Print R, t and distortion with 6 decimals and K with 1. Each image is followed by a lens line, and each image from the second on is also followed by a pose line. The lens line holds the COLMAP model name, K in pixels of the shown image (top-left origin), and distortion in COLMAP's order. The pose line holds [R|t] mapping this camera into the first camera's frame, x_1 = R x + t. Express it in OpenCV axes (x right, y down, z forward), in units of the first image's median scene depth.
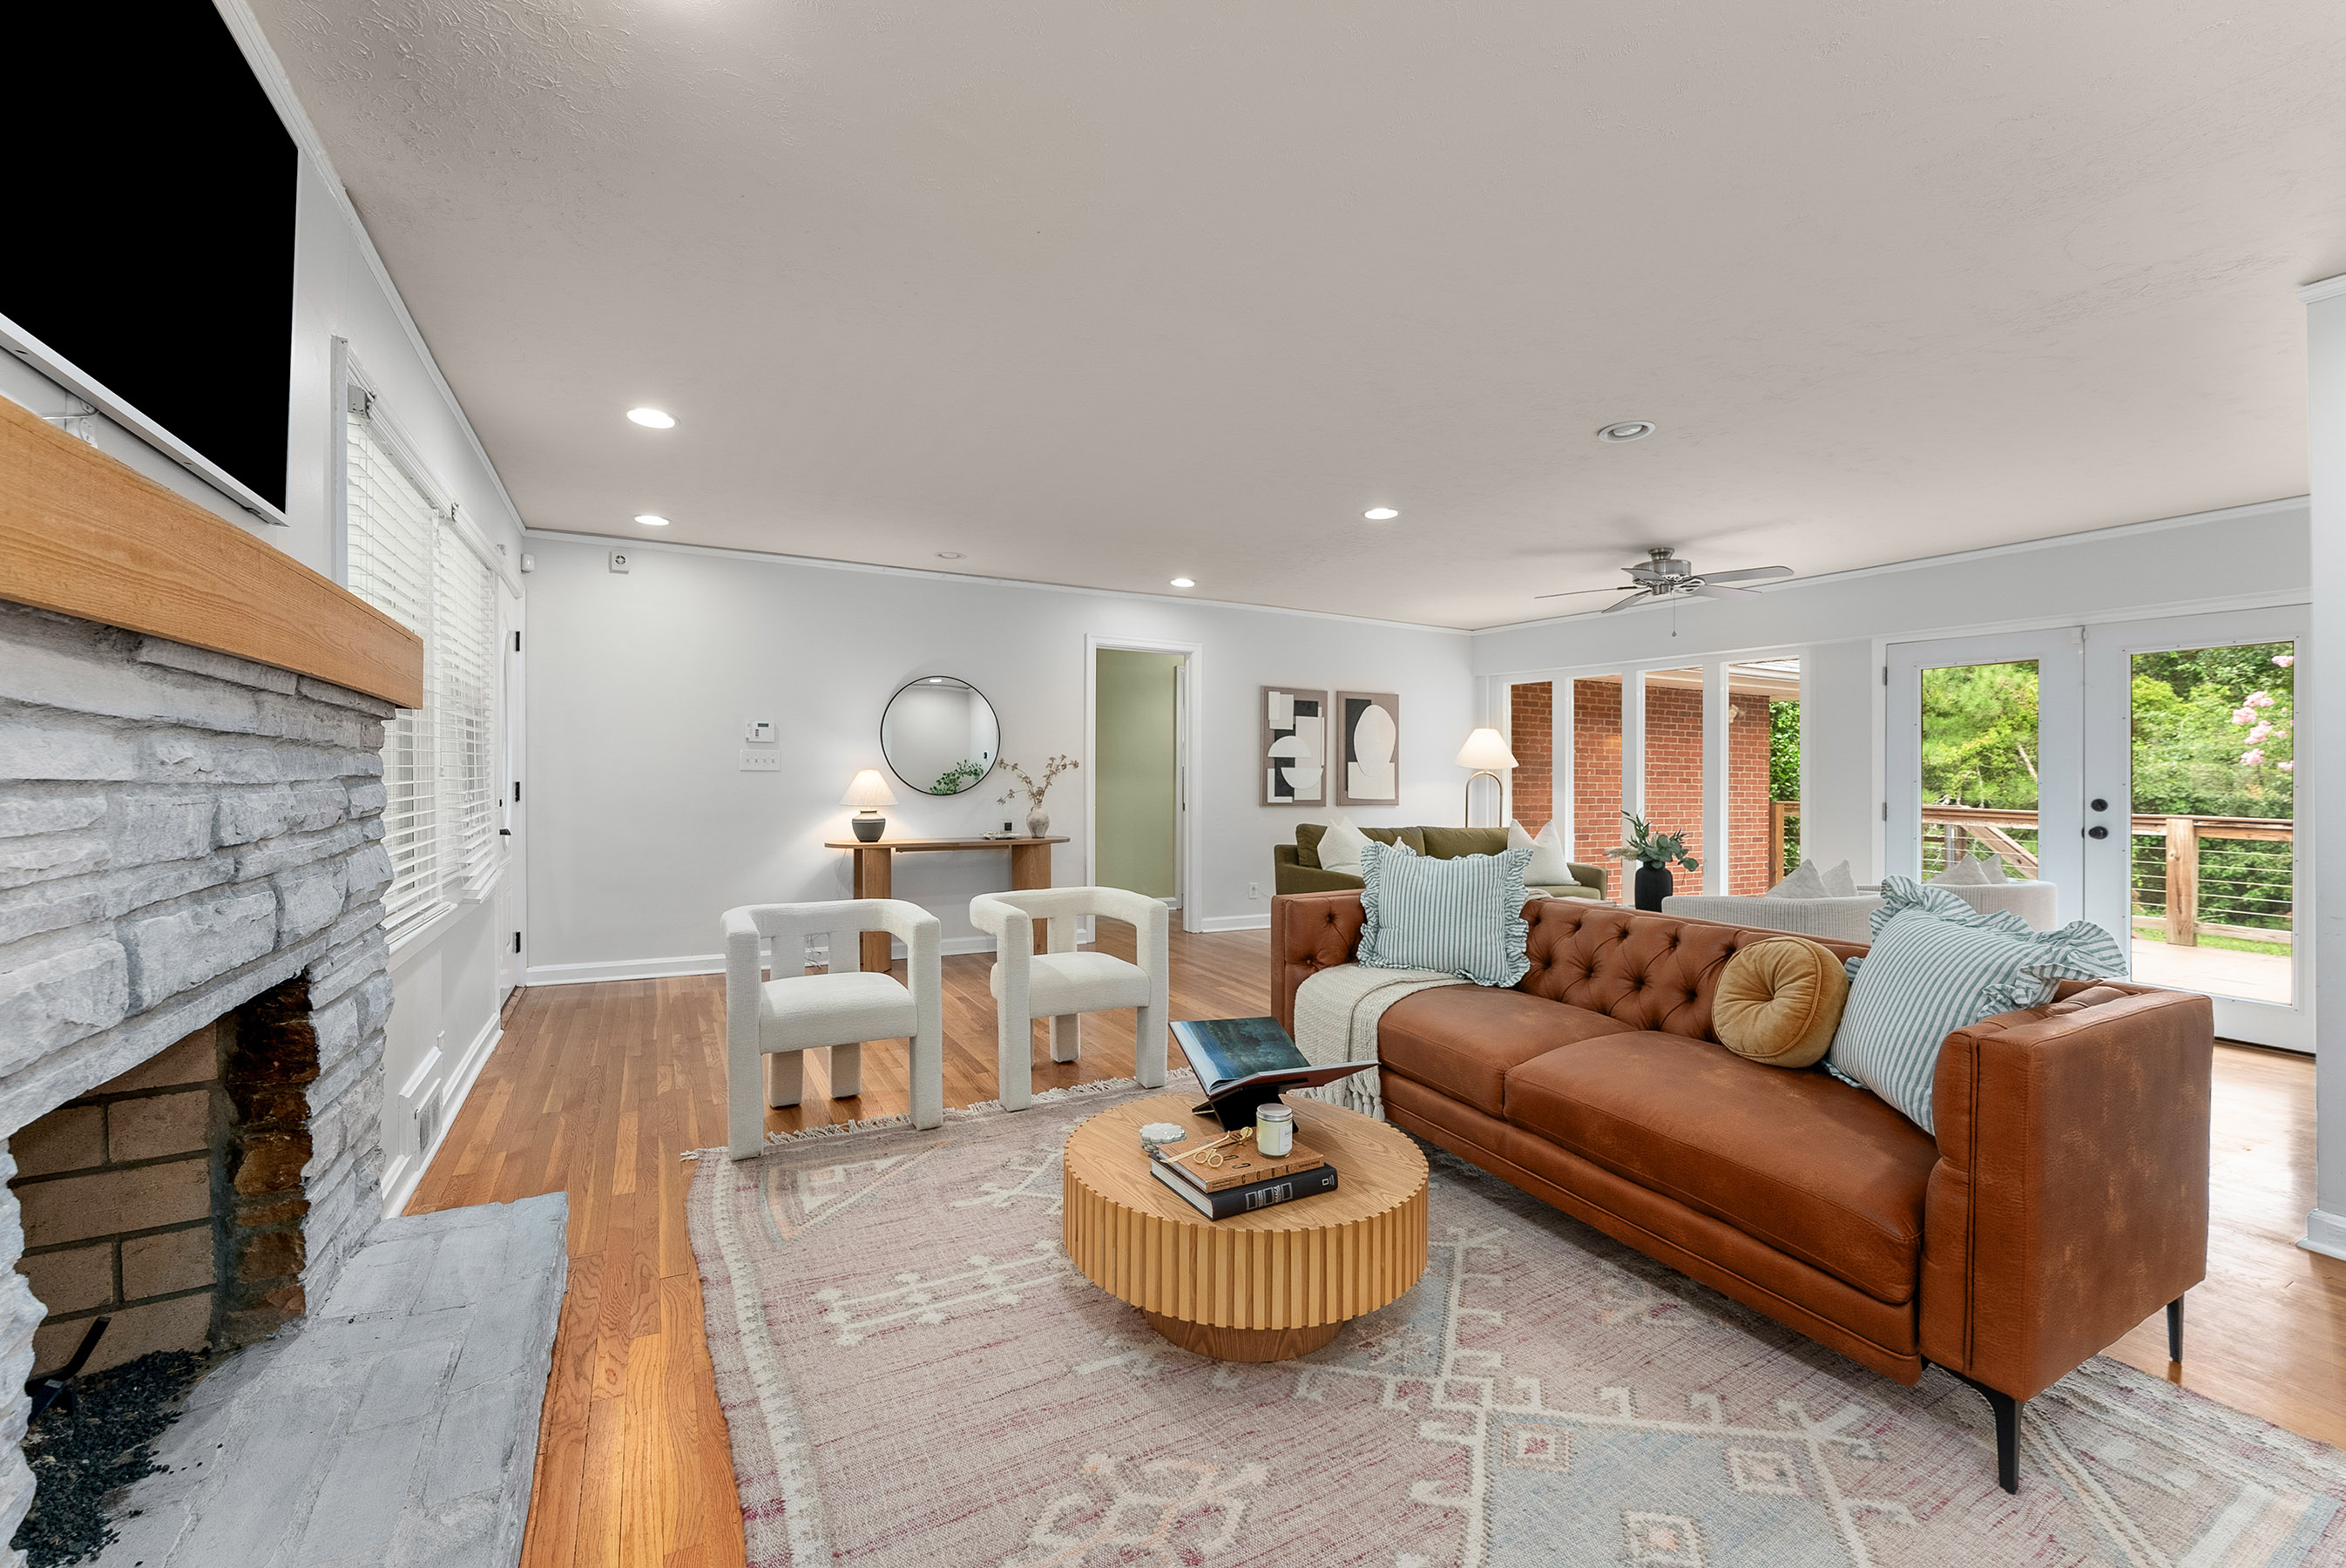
lens RADIAL K [[970.5, 0, 1174.6], [0, 970.5, 764.6], [0, 0, 1]] dist [0.001181, -0.000048]
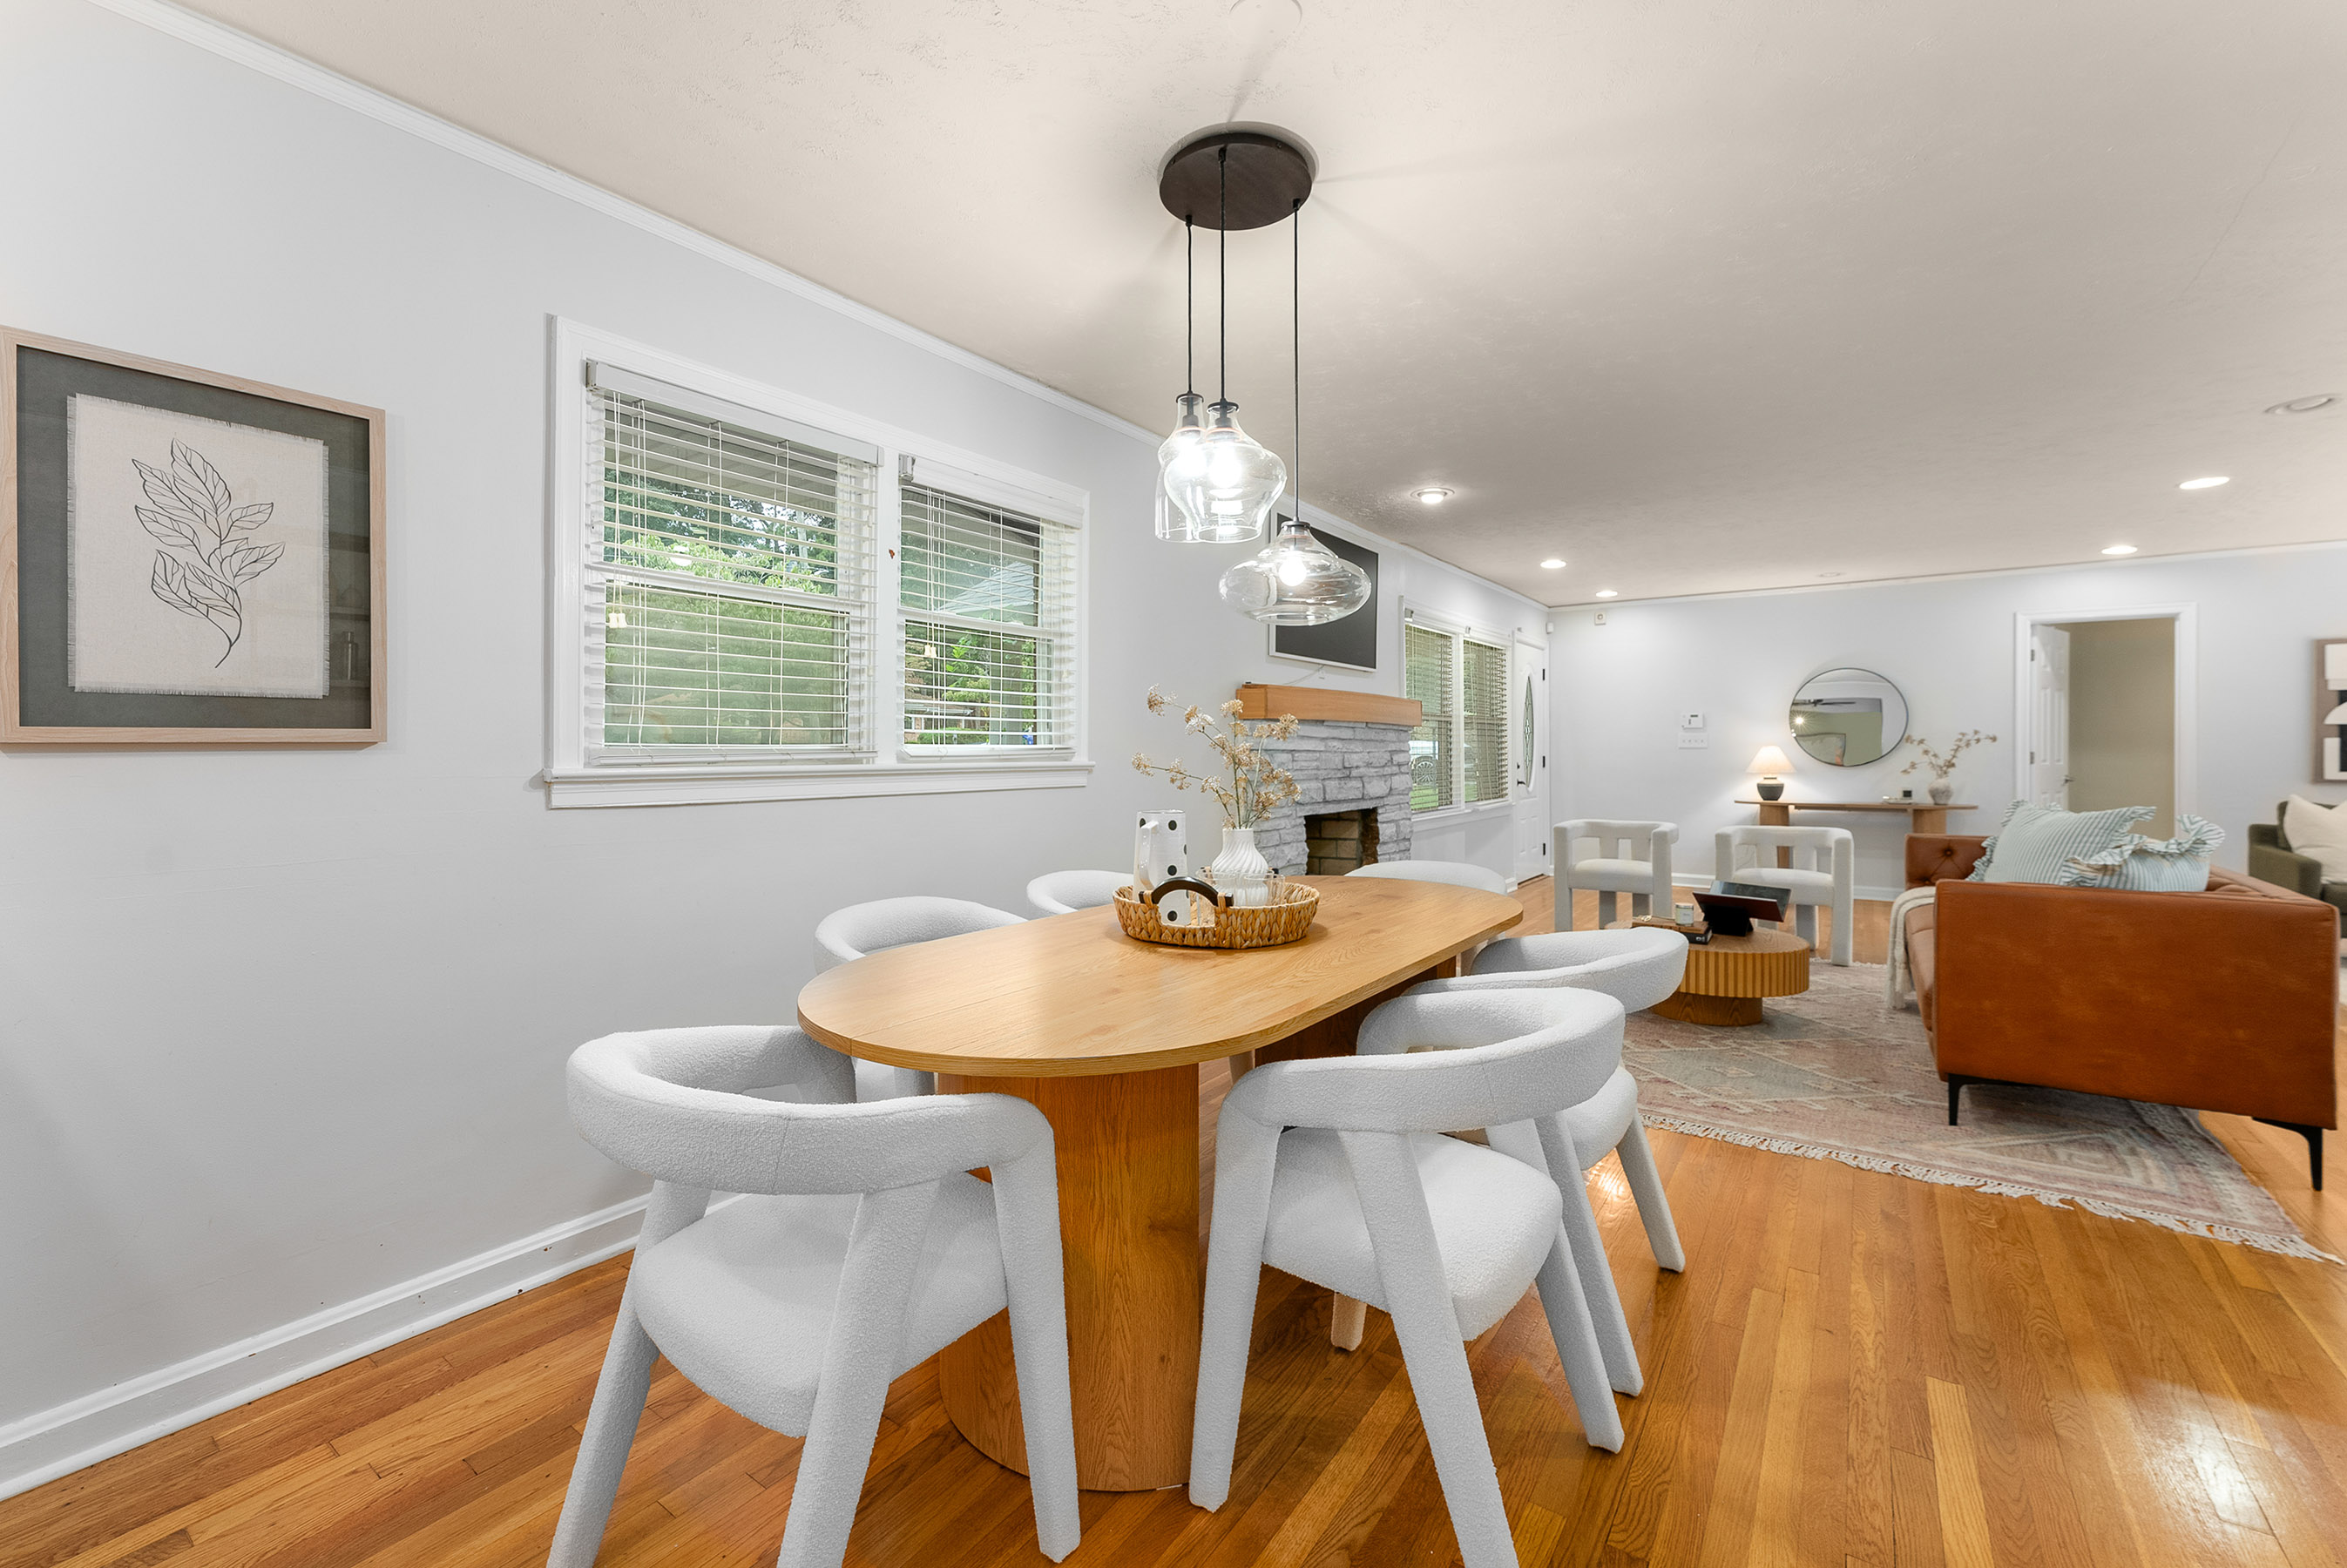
lens RADIAL K [[975.0, 0, 1168.7], [0, 975.0, 744.7], [0, 0, 1]] dist [-0.002681, -0.000189]
pose [[0.436860, -0.015933, -0.899388, 0.406798], [0.014841, 0.999835, -0.010504, 0.003962], [0.899407, -0.008759, 0.437024, -0.246665]]
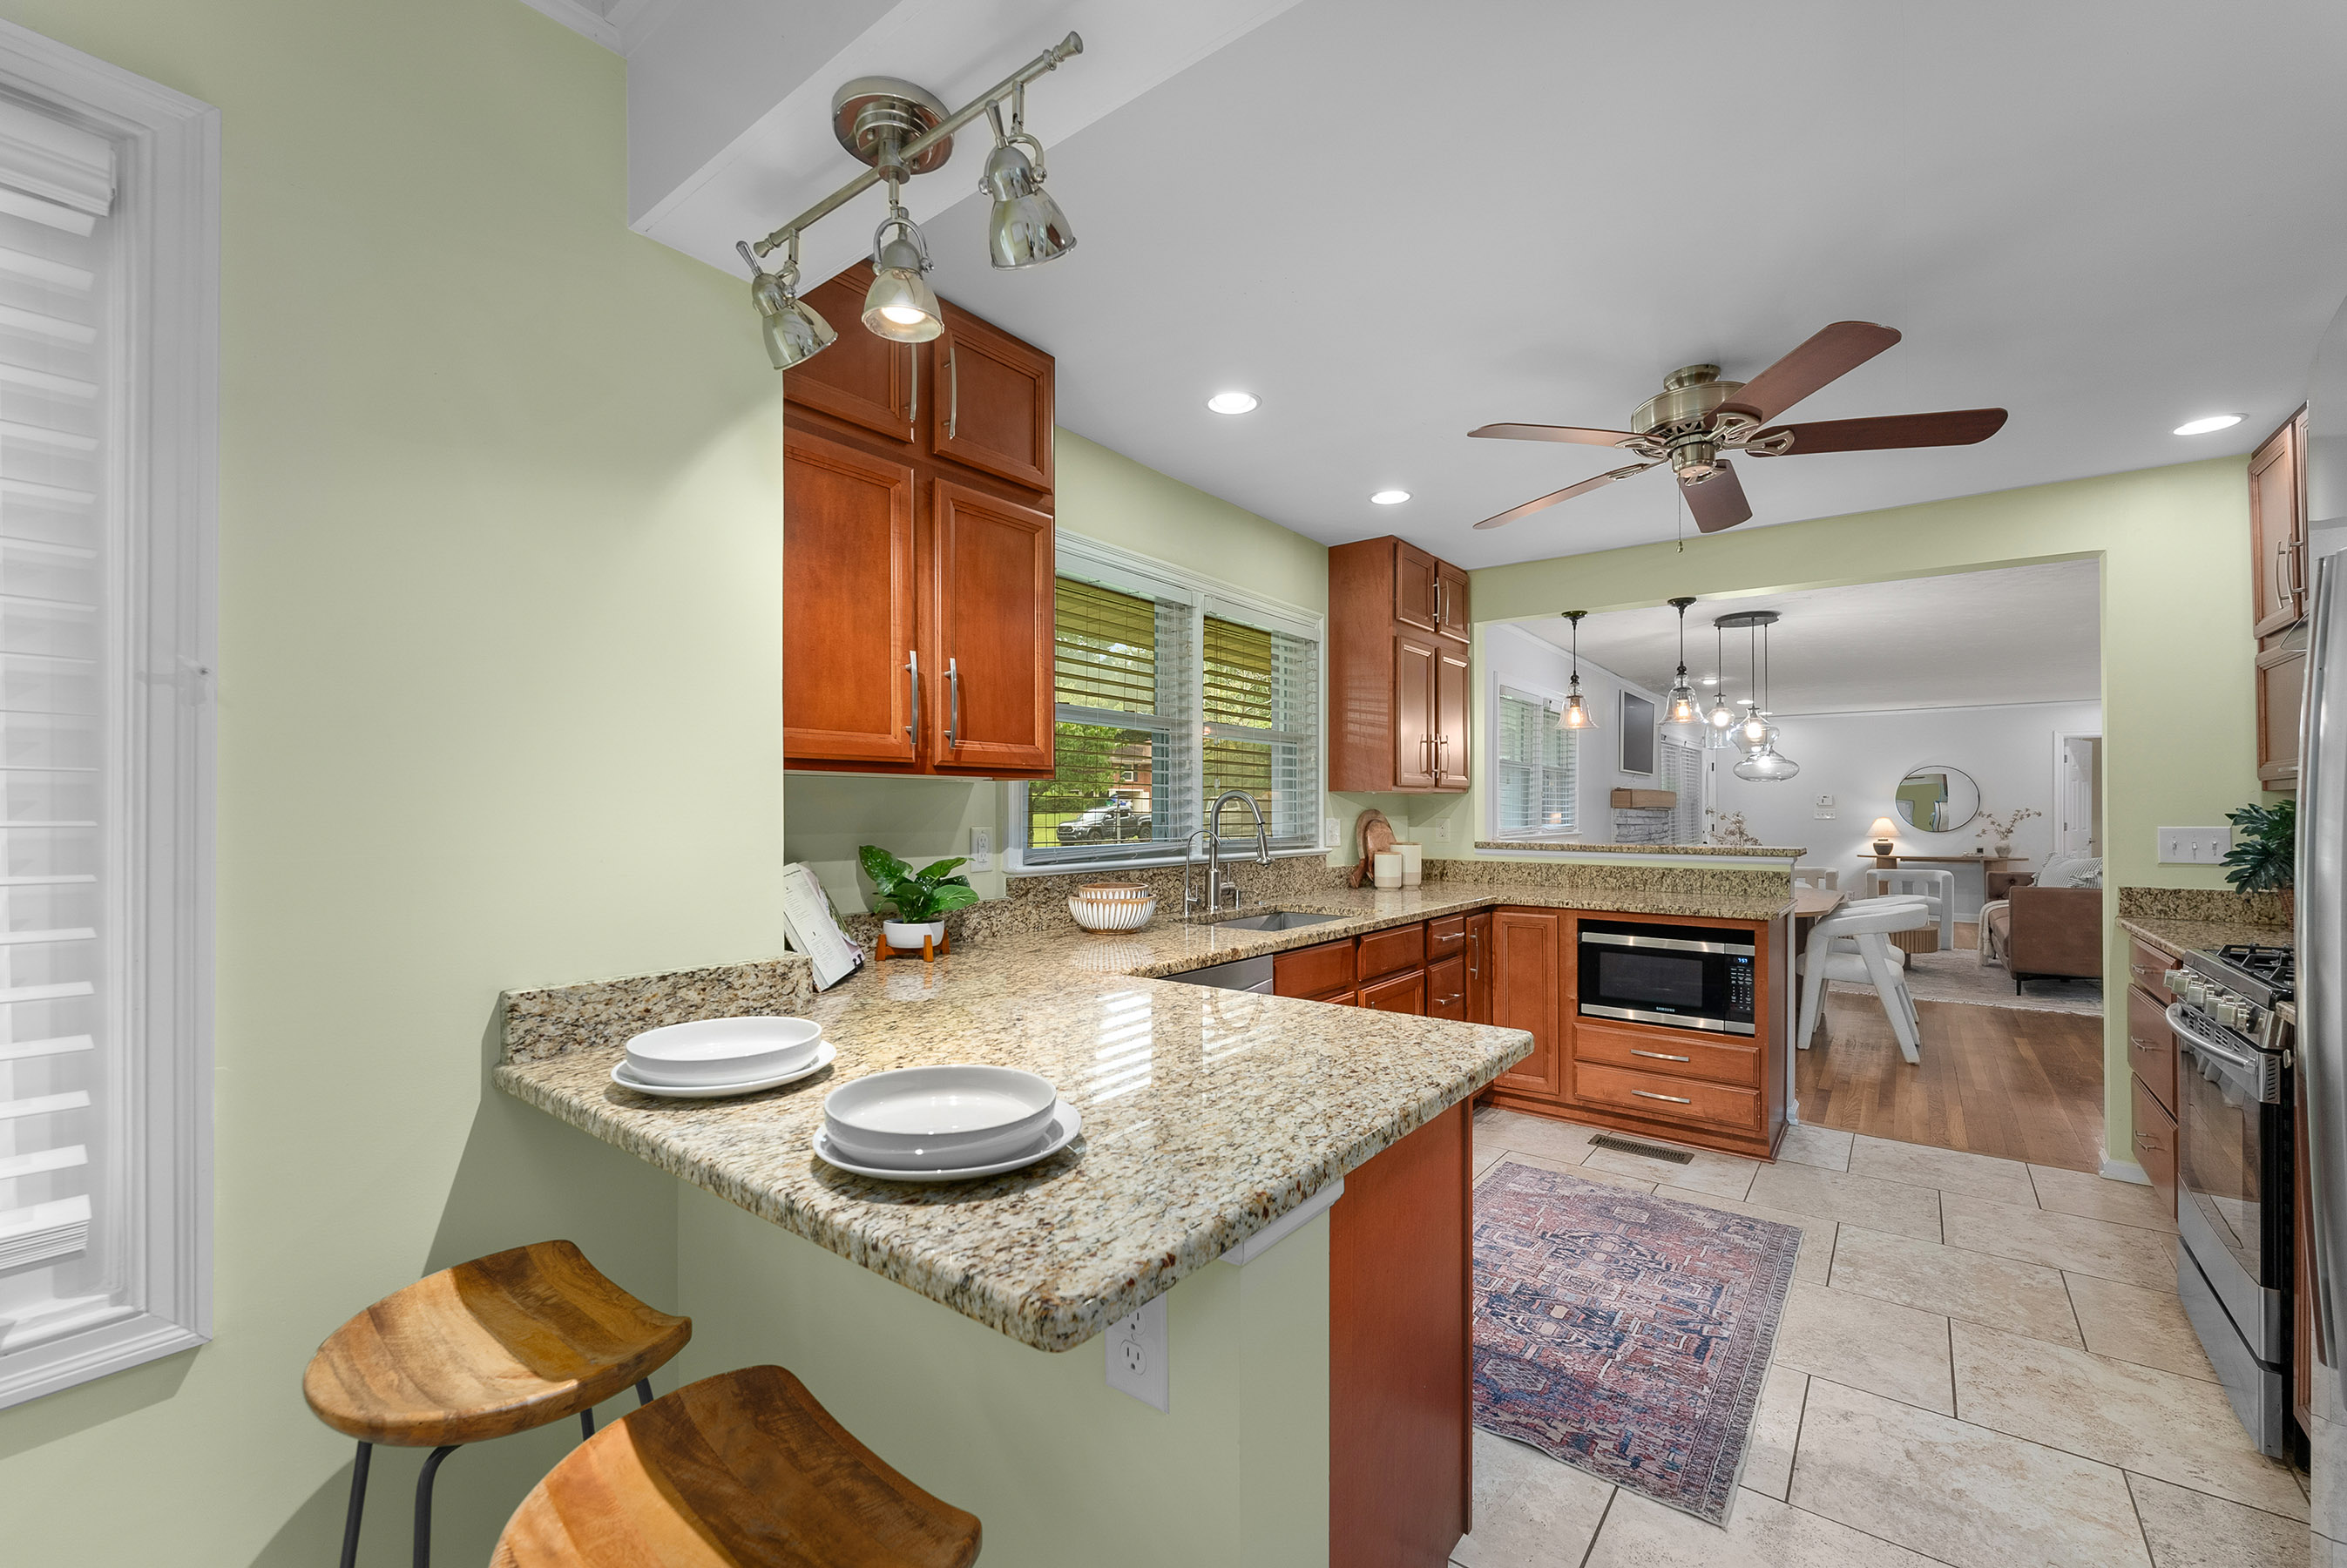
lens RADIAL K [[951.5, 0, 1171.8], [0, 951.5, 798.1], [0, 0, 1]] dist [-0.001632, 0.000054]
pose [[0.401226, -0.023645, -0.915674, 0.675133], [0.014307, 0.999707, -0.019545, -0.014269], [0.915867, -0.005259, 0.401447, -0.841673]]
